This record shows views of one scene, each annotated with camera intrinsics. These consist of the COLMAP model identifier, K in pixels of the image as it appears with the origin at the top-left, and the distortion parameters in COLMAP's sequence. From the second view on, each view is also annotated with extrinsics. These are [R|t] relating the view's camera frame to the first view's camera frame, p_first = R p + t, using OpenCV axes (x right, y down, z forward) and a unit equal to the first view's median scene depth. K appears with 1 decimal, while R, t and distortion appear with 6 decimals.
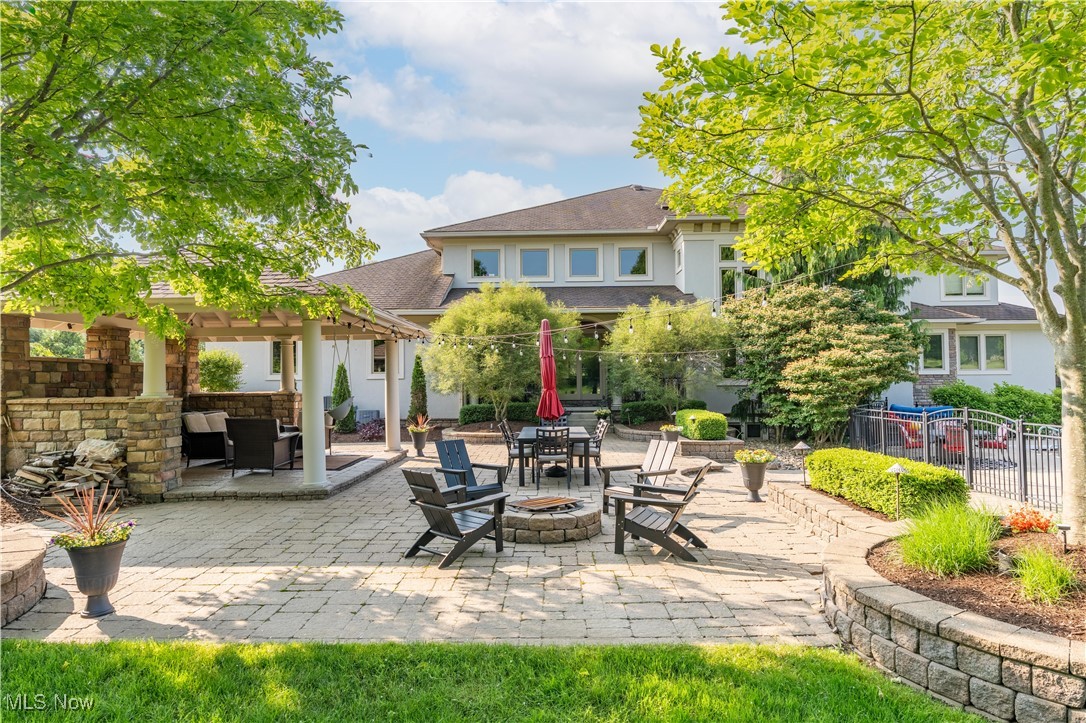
lens RADIAL K [[646.0, 0, 544.4], [0, 646.0, 362.2], [0, 0, 1]] dist [-0.000364, 0.000033]
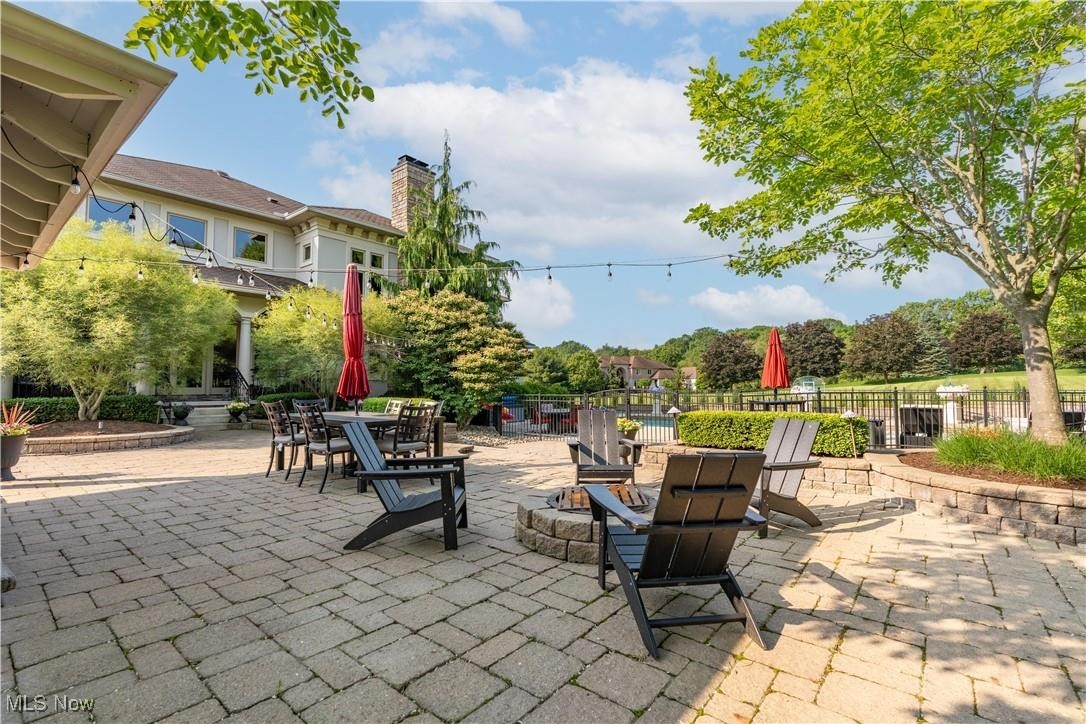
lens RADIAL K [[491.9, 0, 542.9], [0, 491.9, 363.9], [0, 0, 1]] dist [-0.012401, 0.000056]
pose [[0.615262, 0.046982, 0.786921, -0.209698], [-0.026029, 0.998889, -0.039287, 0.043757], [-0.787893, 0.003689, 0.615801, 0.328950]]
